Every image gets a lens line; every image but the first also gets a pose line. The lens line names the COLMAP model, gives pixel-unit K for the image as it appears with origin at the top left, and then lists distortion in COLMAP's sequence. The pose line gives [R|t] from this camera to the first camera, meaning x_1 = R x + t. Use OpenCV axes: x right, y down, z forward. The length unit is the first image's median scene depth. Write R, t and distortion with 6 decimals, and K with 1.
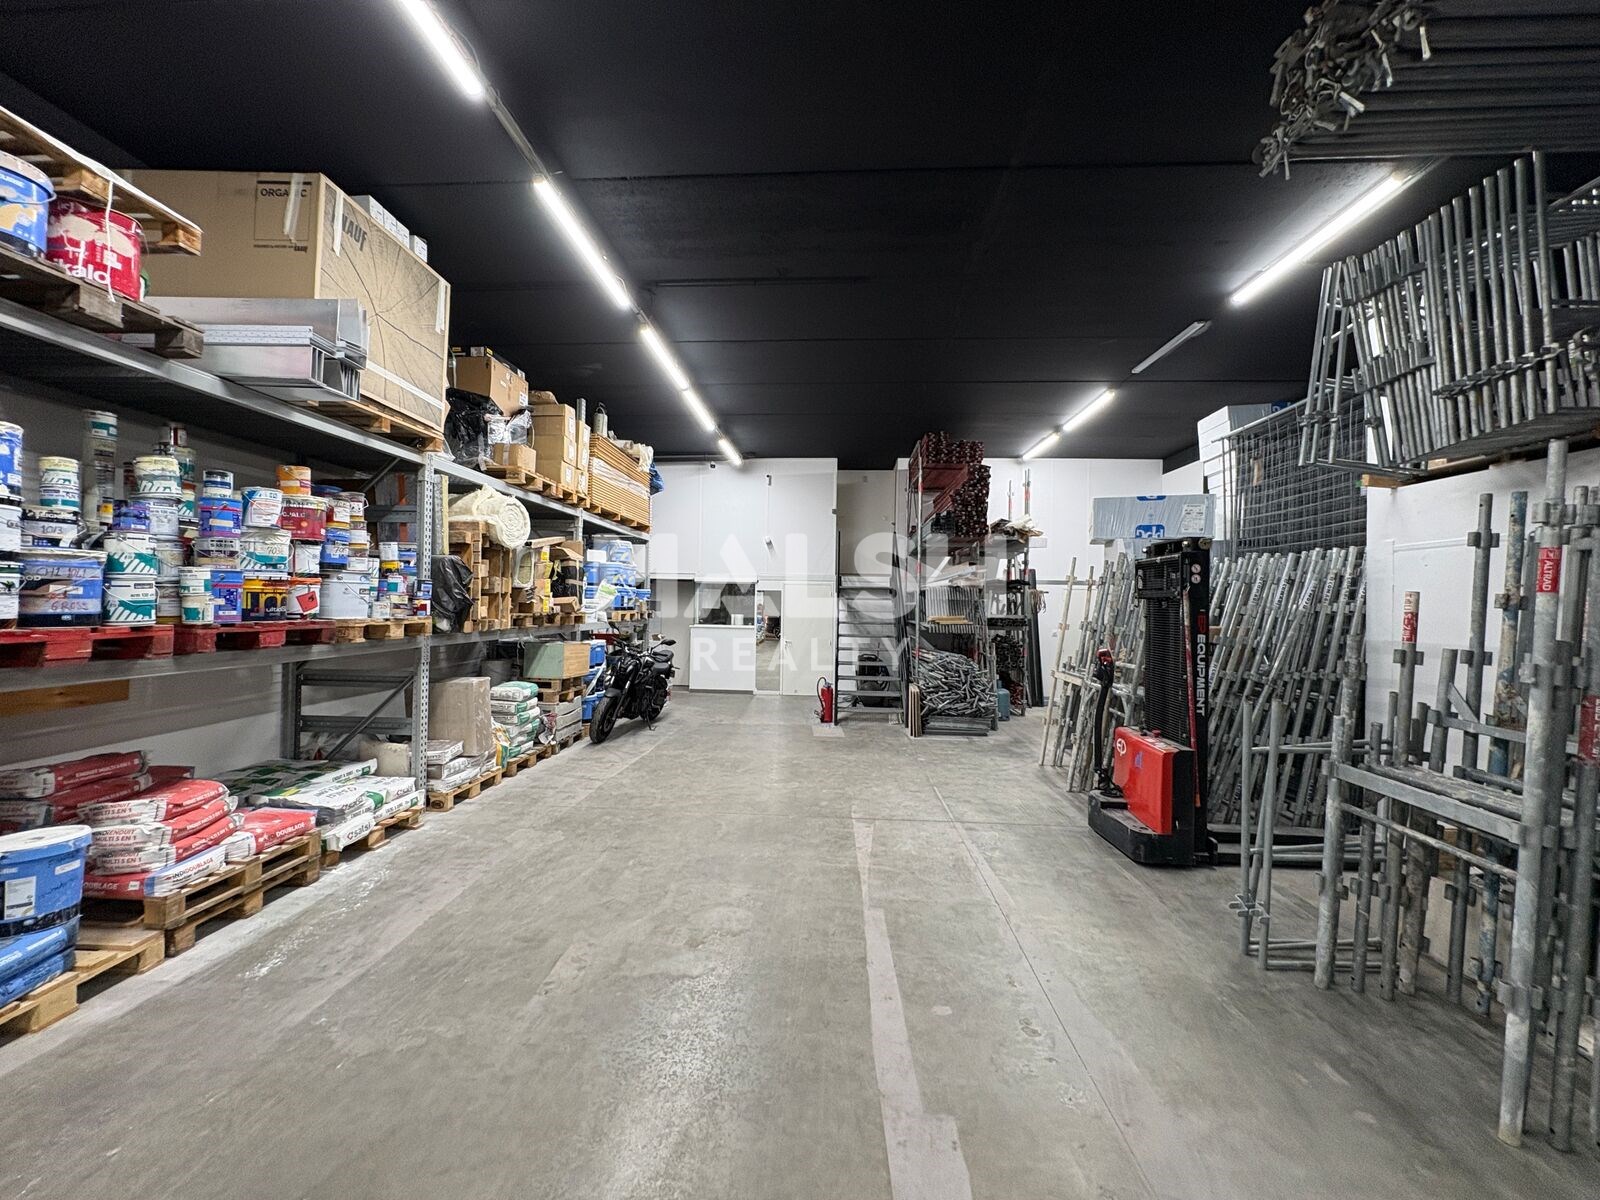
lens RADIAL K [[641.2, 0, 794.2], [0, 641.2, 592.8], [0, 0, 1]] dist [-0.000369, 0.000030]
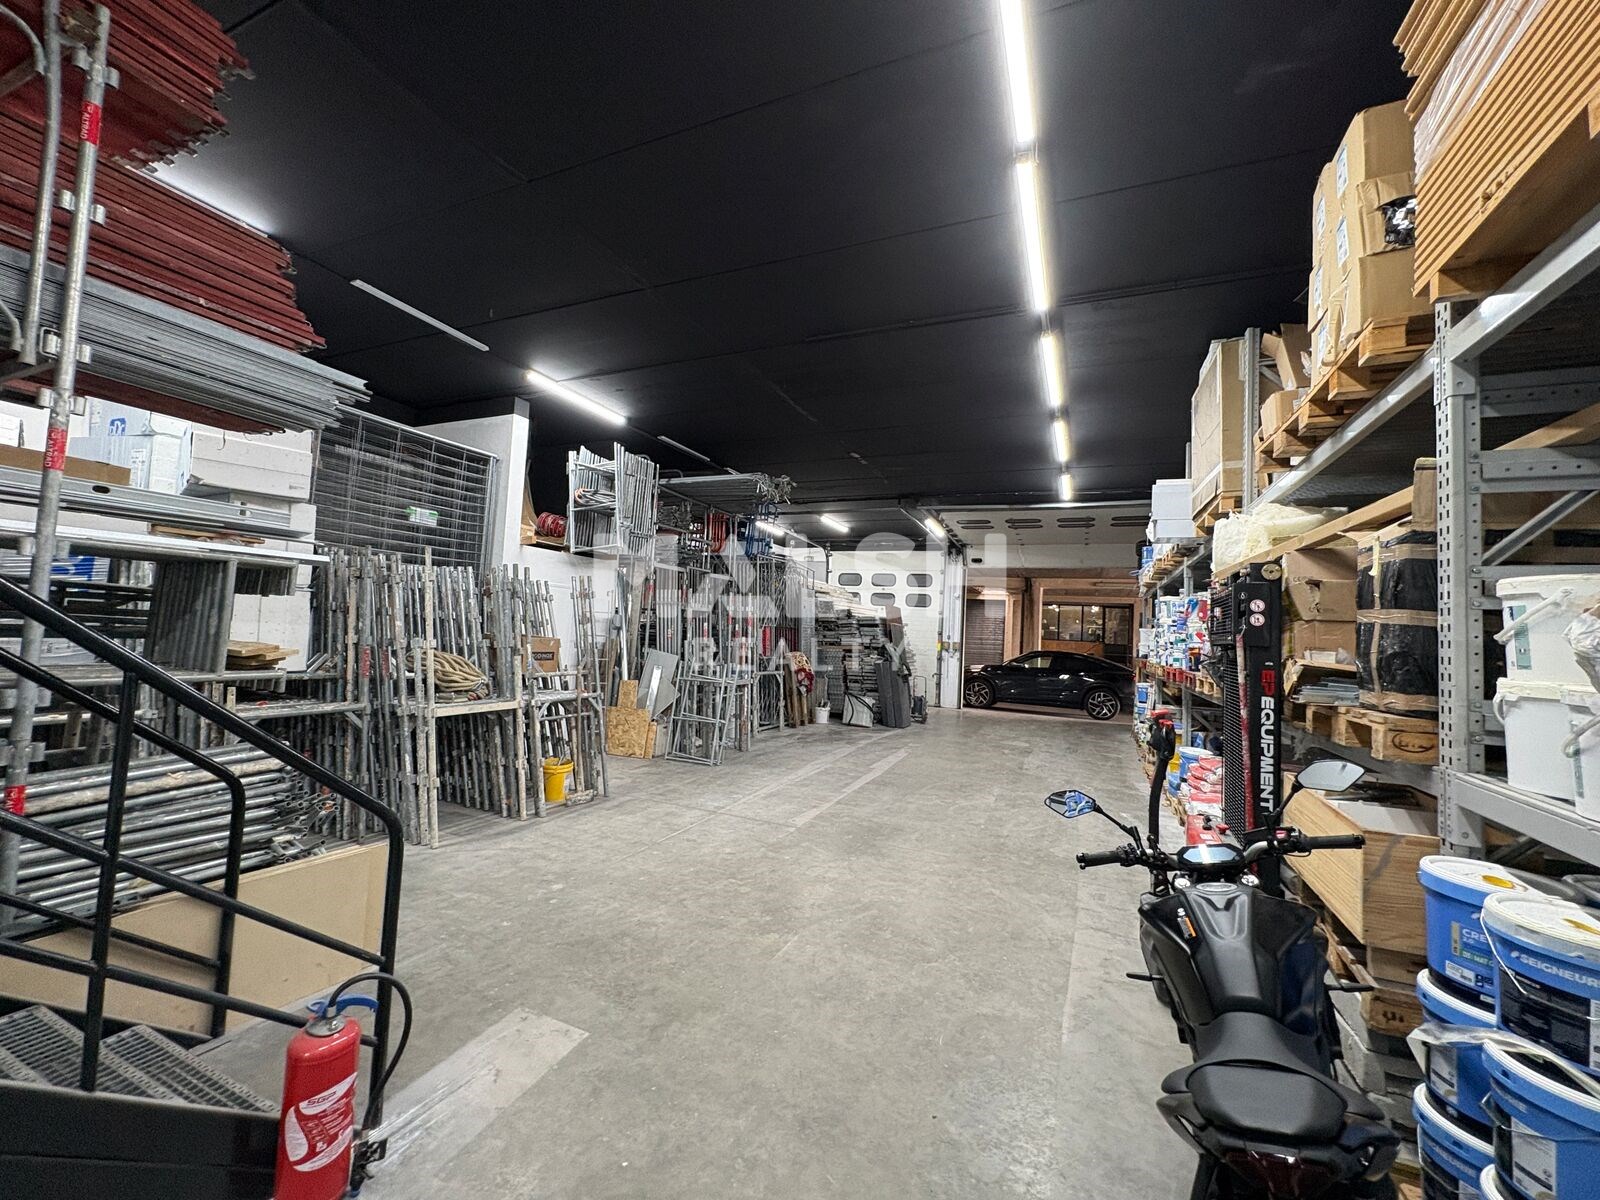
lens RADIAL K [[641.2, 0, 798.3], [0, 641.2, 598.3], [0, 0, 1]] dist [-0.000369, 0.000030]
pose [[-0.936664, -0.045875, 0.347213, -0.162965], [-0.072068, 0.995415, -0.062896, 0.013278], [-0.342735, -0.083935, -0.935675, 1.206704]]
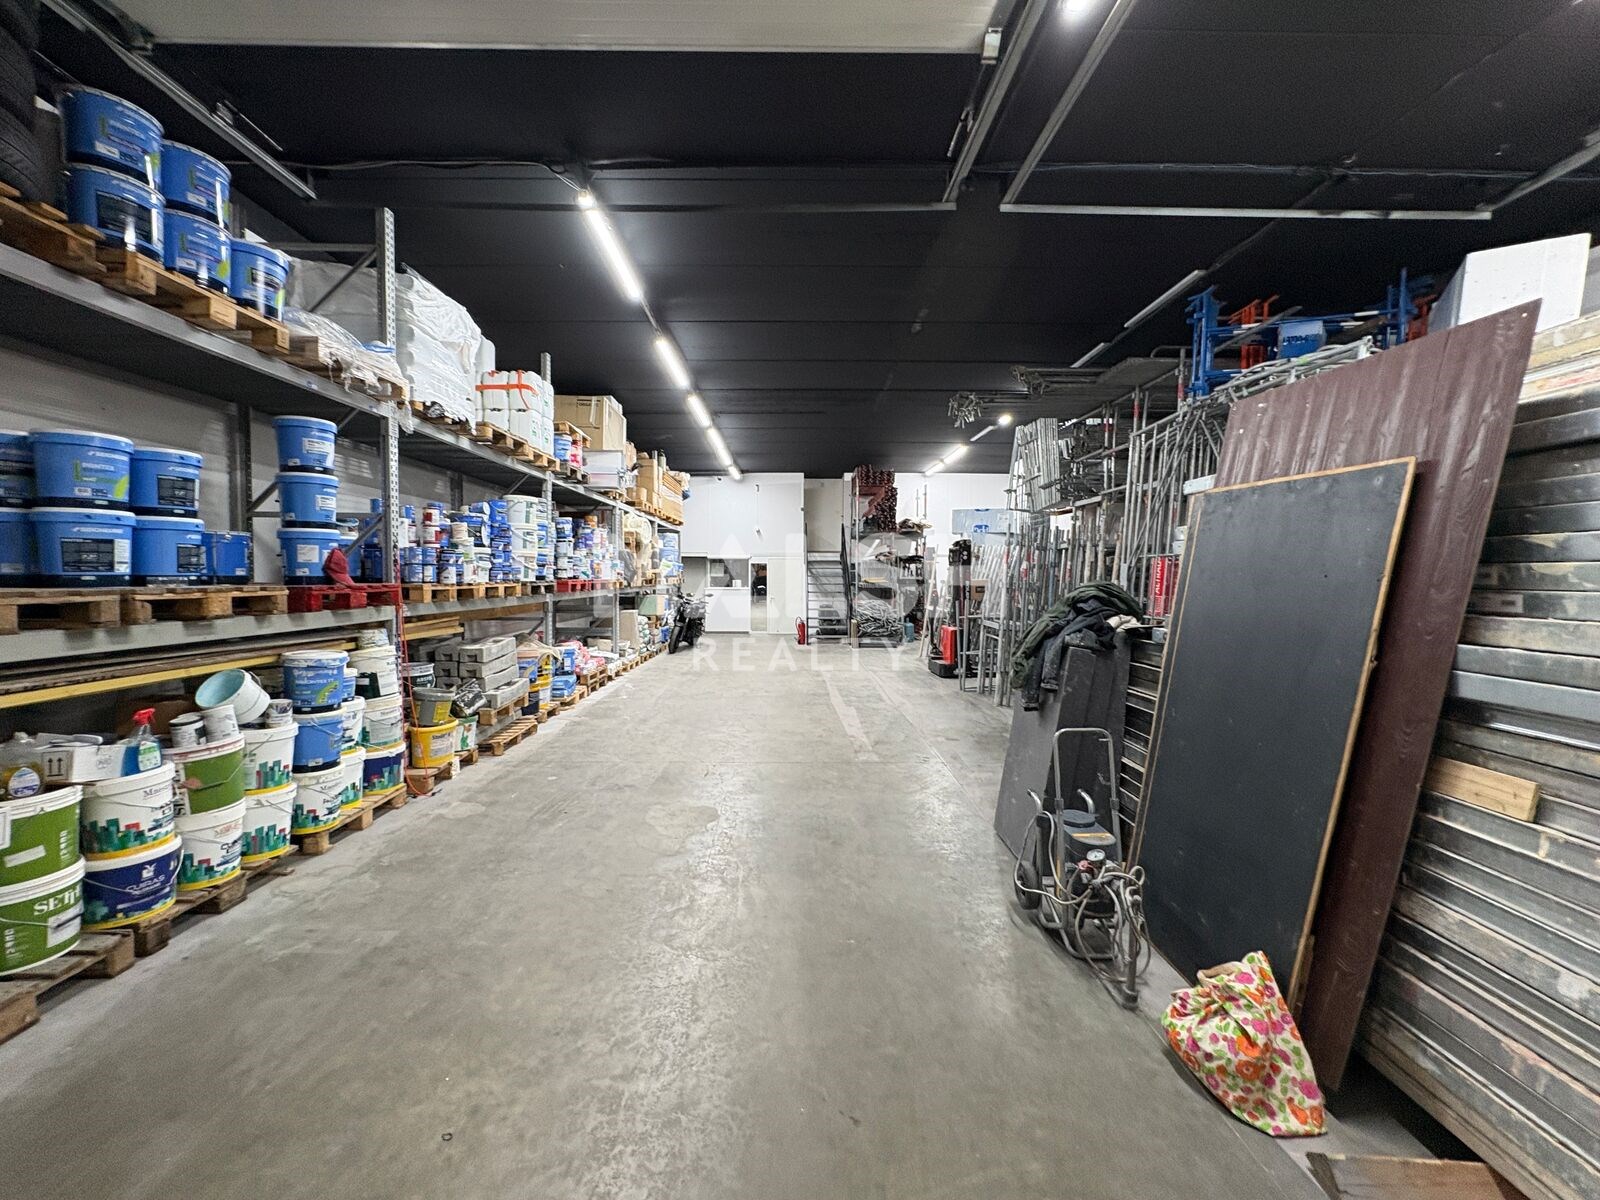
lens RADIAL K [[641.2, 0, 798.6], [0, 641.2, 605.6], [0, 0, 1]] dist [-0.000369, 0.000030]
pose [[0.996955, -0.018407, 0.075777, -0.084334], [0.013366, 0.997696, 0.066511, -0.004799], [-0.076827, -0.065295, 0.994904, -0.657653]]
